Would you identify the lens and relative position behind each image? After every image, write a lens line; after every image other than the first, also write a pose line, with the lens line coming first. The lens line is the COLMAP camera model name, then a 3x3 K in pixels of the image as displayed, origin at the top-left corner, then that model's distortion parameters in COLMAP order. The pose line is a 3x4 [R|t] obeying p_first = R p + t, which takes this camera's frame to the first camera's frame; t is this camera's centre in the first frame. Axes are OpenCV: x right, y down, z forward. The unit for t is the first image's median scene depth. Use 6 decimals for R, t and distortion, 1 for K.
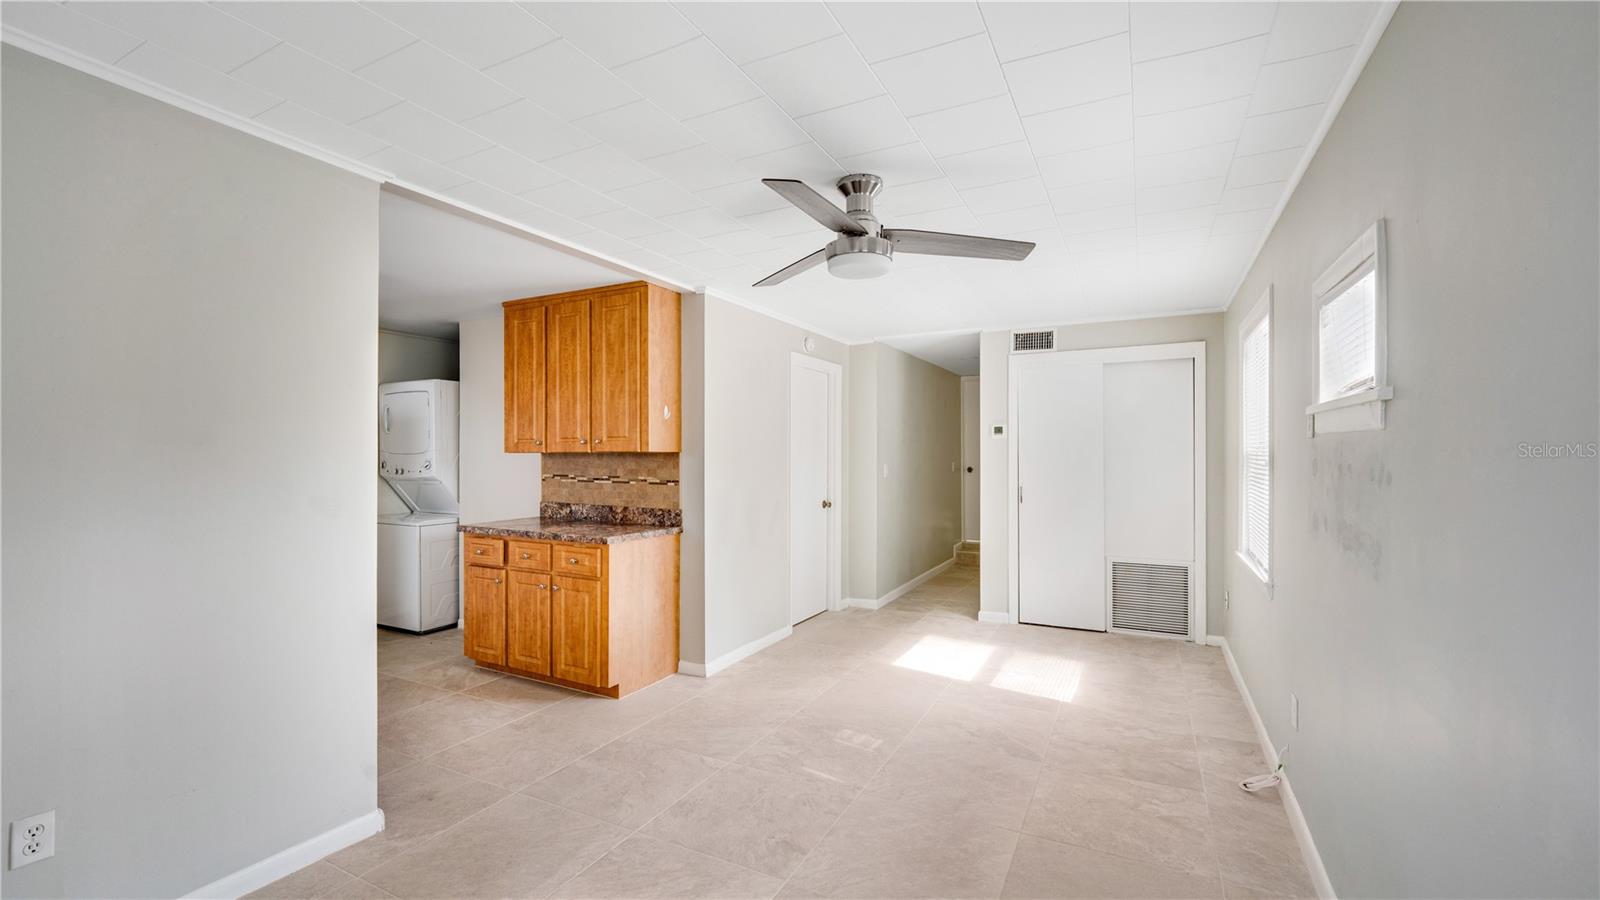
lens RADIAL K [[651.8, 0, 803.6], [0, 651.8, 454.6], [0, 0, 1]] dist [0.000059, -0.001815]
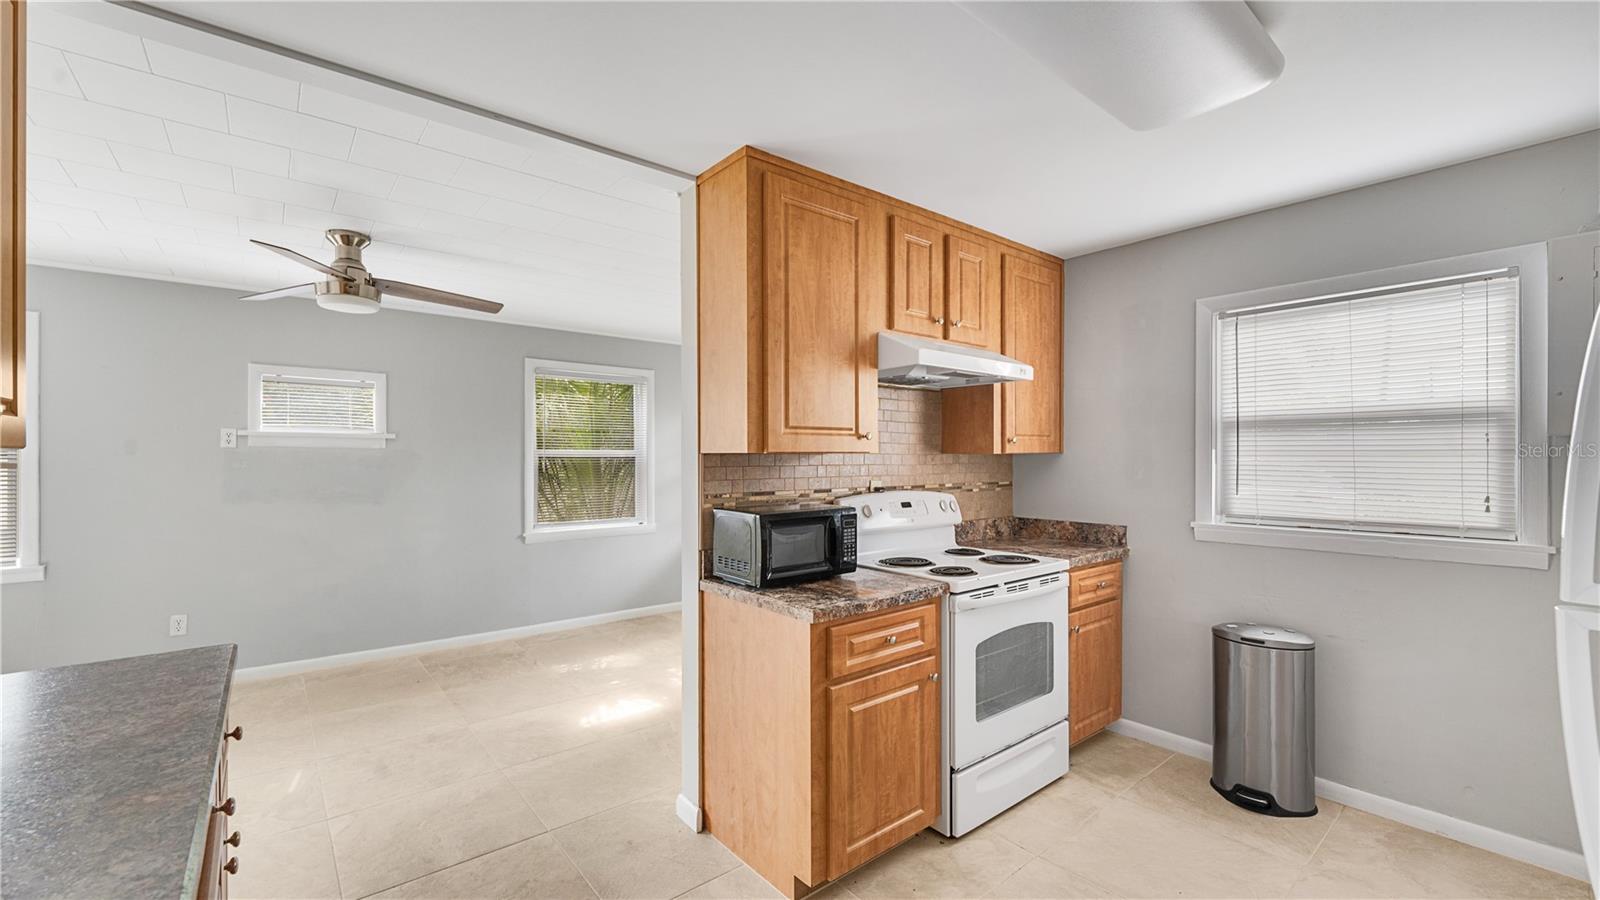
lens RADIAL K [[651.8, 0, 805.2], [0, 651.8, 460.6], [0, 0, 1]] dist [0.000059, -0.001815]
pose [[-0.916443, -0.002170, 0.400160, -1.085706], [-0.000536, 0.999991, 0.004194, -0.000959], [-0.400166, 0.003629, -0.916436, 1.621282]]
